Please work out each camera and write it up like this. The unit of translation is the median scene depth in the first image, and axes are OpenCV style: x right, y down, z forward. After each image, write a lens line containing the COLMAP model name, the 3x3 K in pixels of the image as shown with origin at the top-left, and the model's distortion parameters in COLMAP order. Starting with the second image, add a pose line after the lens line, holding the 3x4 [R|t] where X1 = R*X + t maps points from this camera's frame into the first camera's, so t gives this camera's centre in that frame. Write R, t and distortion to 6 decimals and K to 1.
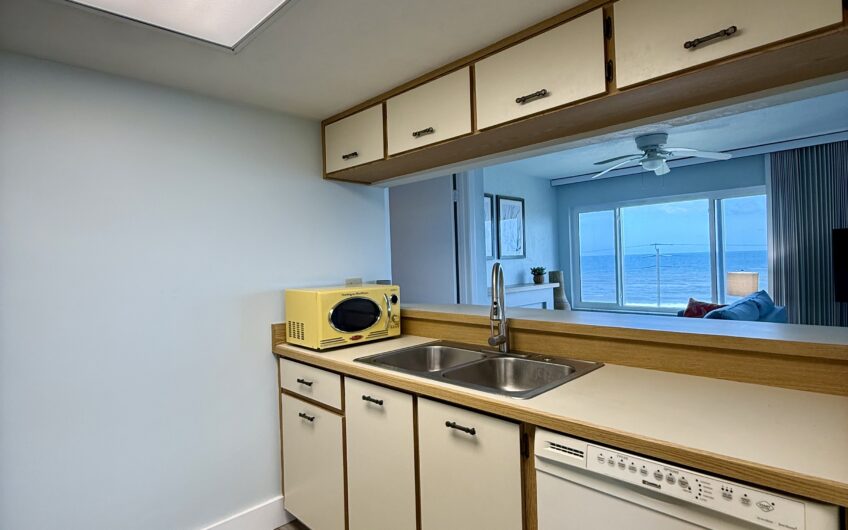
lens RADIAL K [[456.1, 0, 426.7], [0, 456.1, 260.7], [0, 0, 1]] dist [-0.002772, 0.001619]
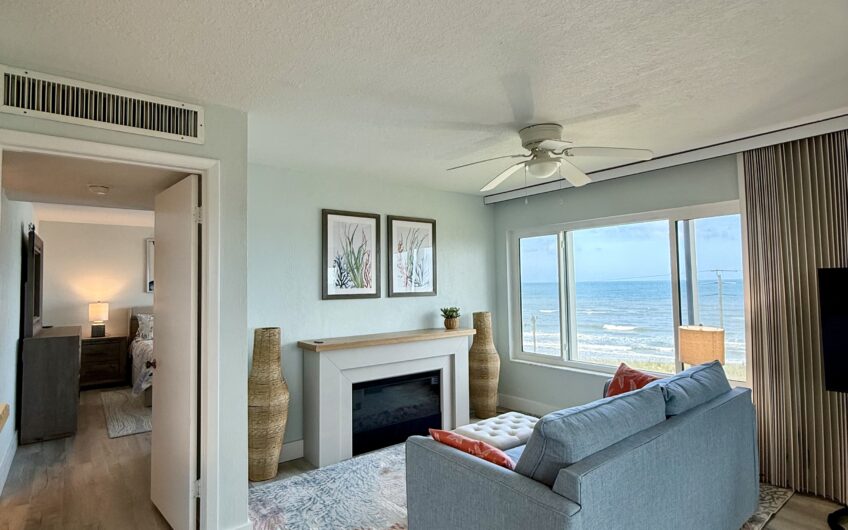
lens RADIAL K [[456.1, 0, 423.8], [0, 456.1, 262.7], [0, 0, 1]] dist [-0.002772, 0.001619]
pose [[0.993246, 0.009551, -0.115634, 0.297822], [-0.014582, 0.998980, -0.042742, -0.029380], [0.115108, 0.044140, 0.992372, 0.229517]]
